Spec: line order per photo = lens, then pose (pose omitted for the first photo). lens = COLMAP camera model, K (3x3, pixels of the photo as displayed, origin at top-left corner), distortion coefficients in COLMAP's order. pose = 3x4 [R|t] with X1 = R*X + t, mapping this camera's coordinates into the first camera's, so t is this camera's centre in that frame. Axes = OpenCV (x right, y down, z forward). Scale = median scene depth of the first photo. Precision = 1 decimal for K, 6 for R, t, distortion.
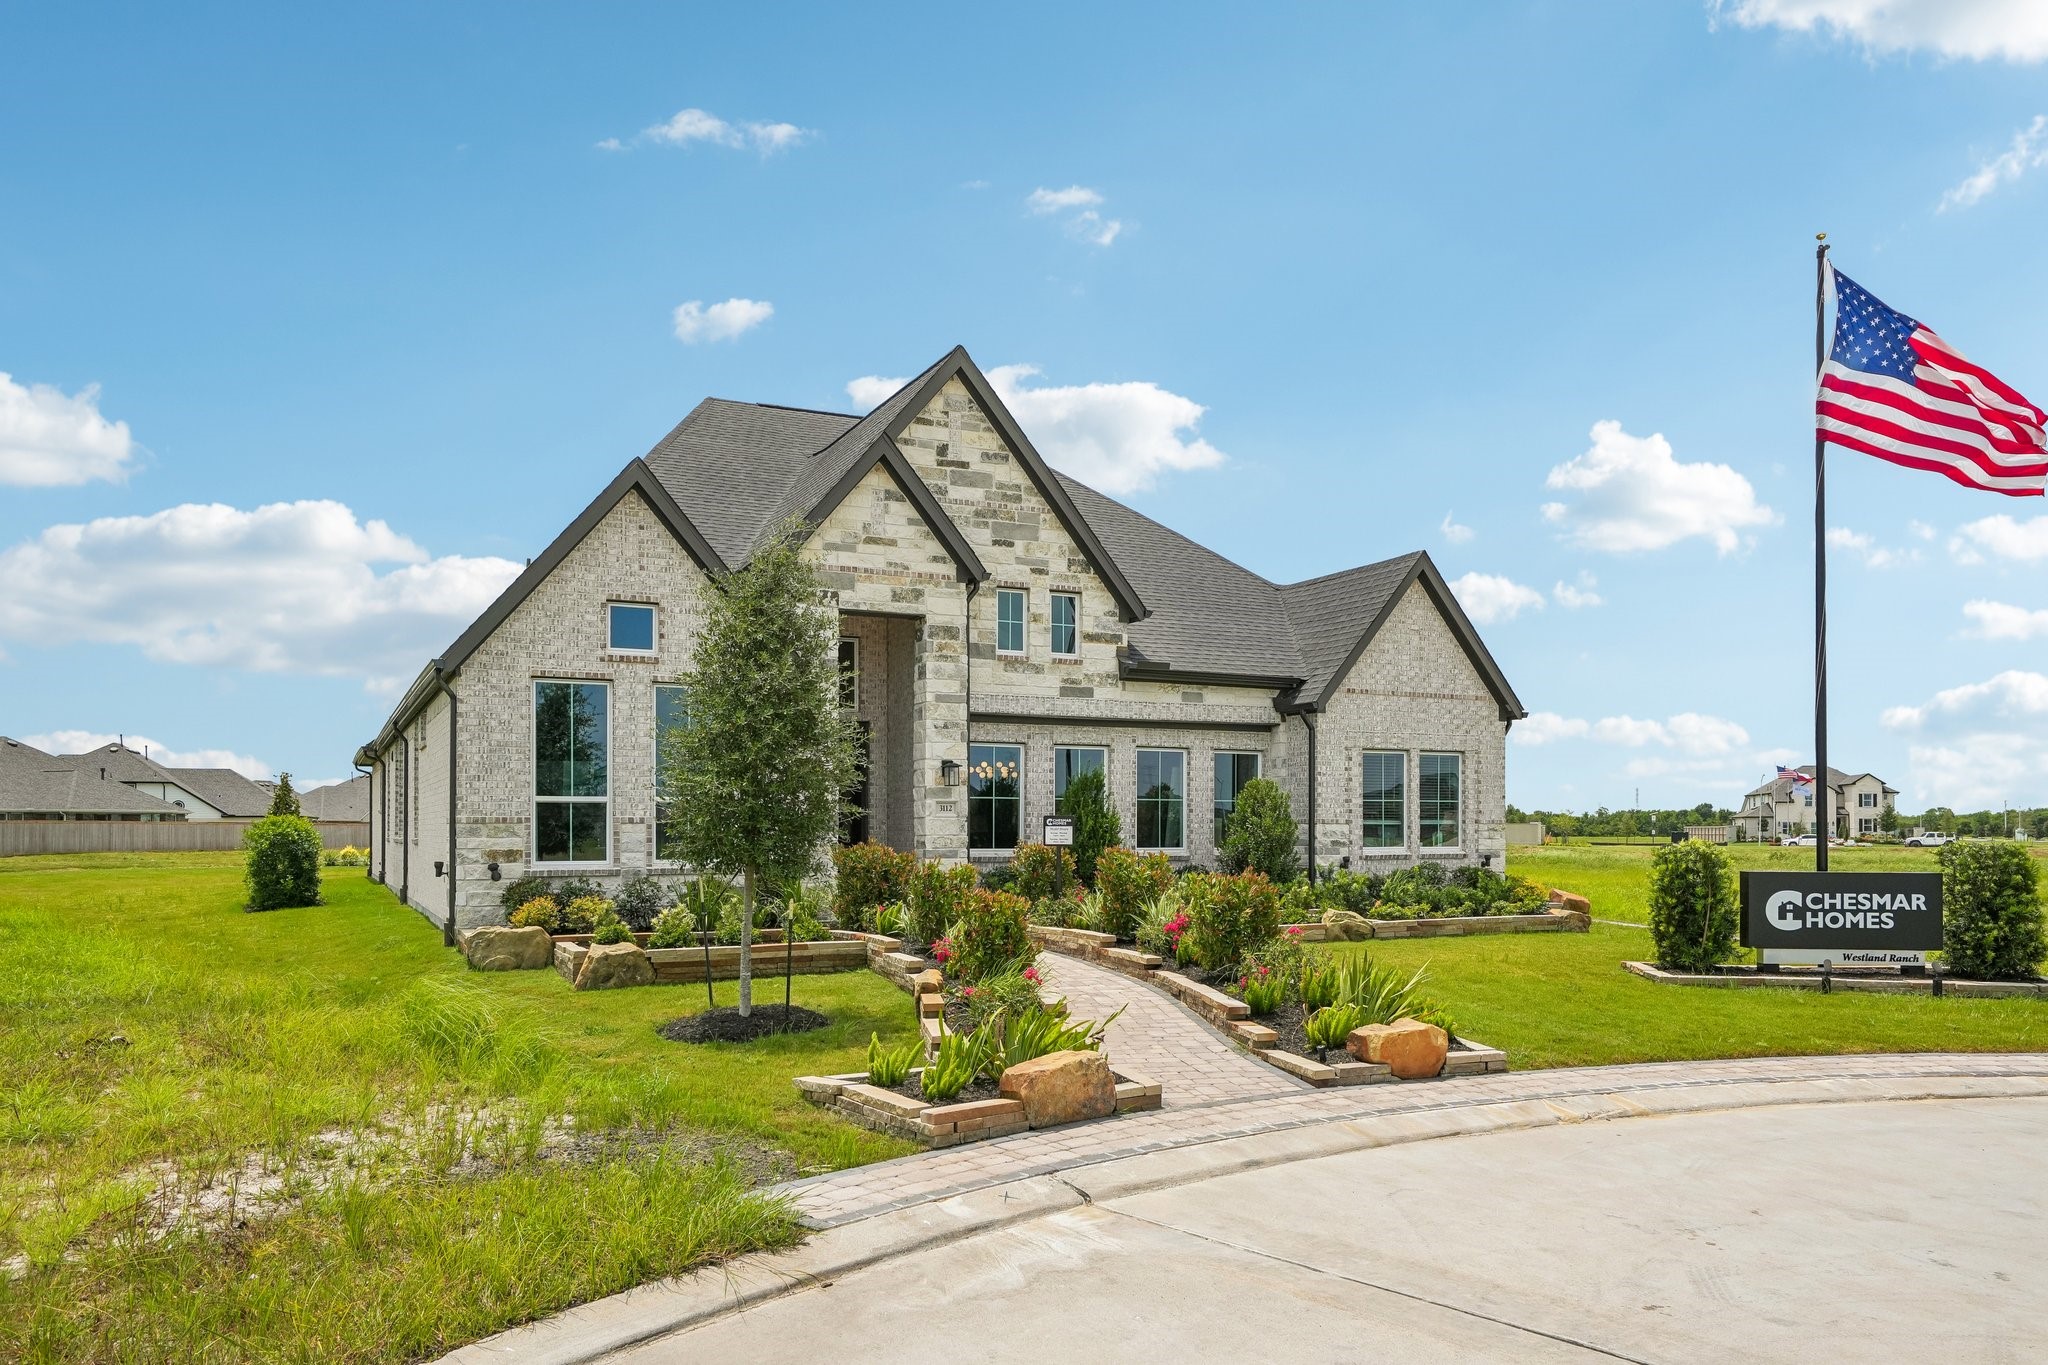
lens RADIAL K [[1394.8, 0, 1015.1], [0, 1394.8, 693.5], [0, 0, 1]] dist [0.025301, 0.003414]
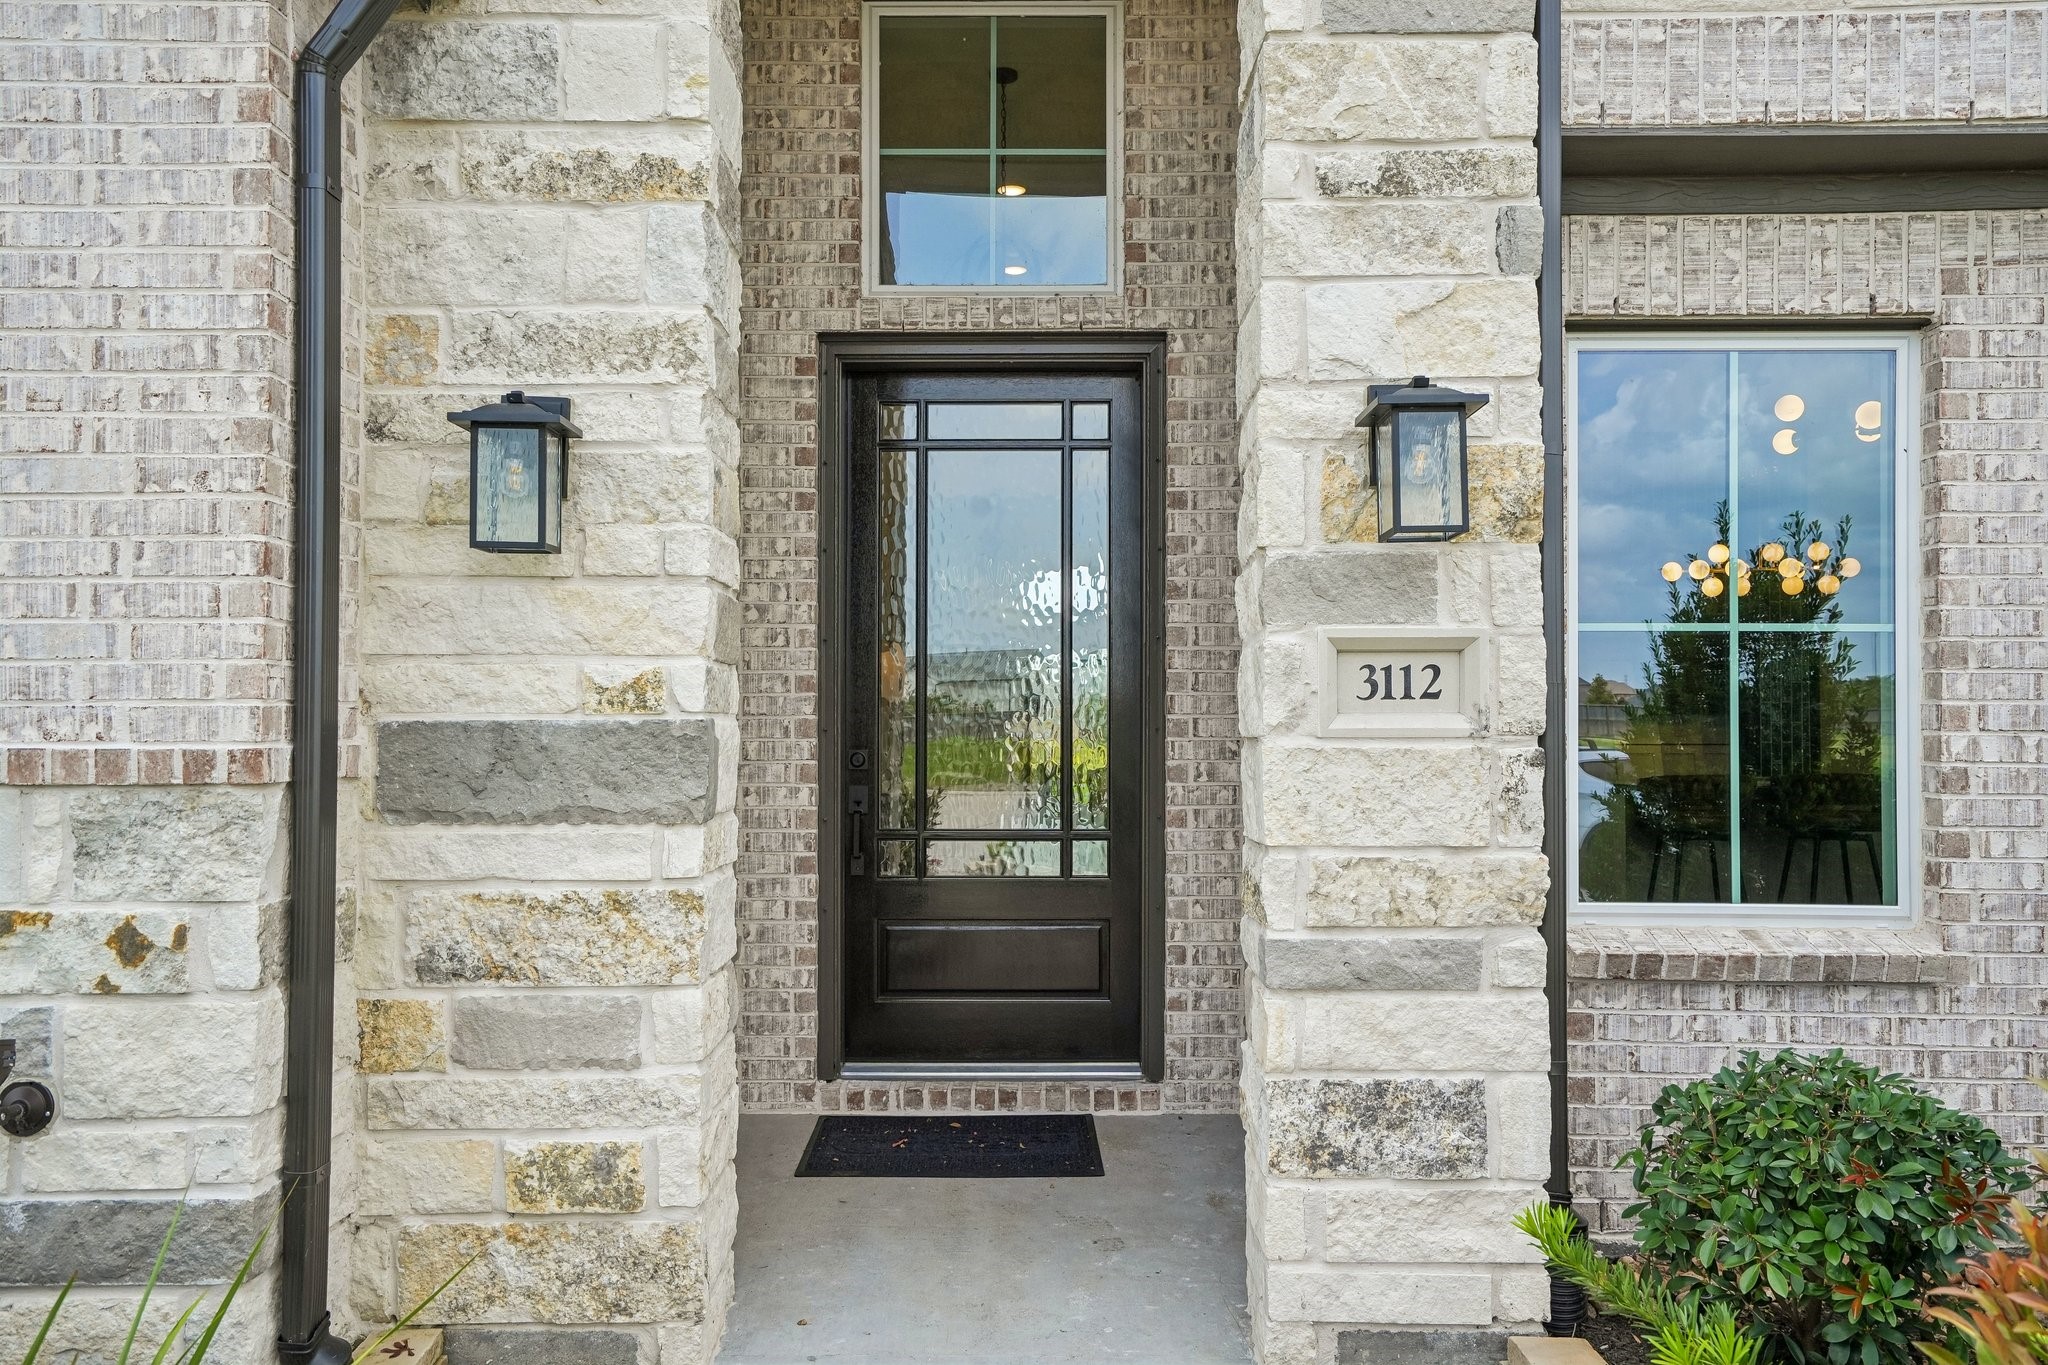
lens RADIAL K [[1547.7, 0, 1024.0], [0, 1547.7, 682.5], [0, 0, 1]] dist [0.004853, 0.003131]
pose [[0.893731, -0.011358, -0.448460, -0.007848], [0.041781, 0.997442, 0.058002, 0.067749], [0.446654, -0.070576, 0.891919, 0.793527]]
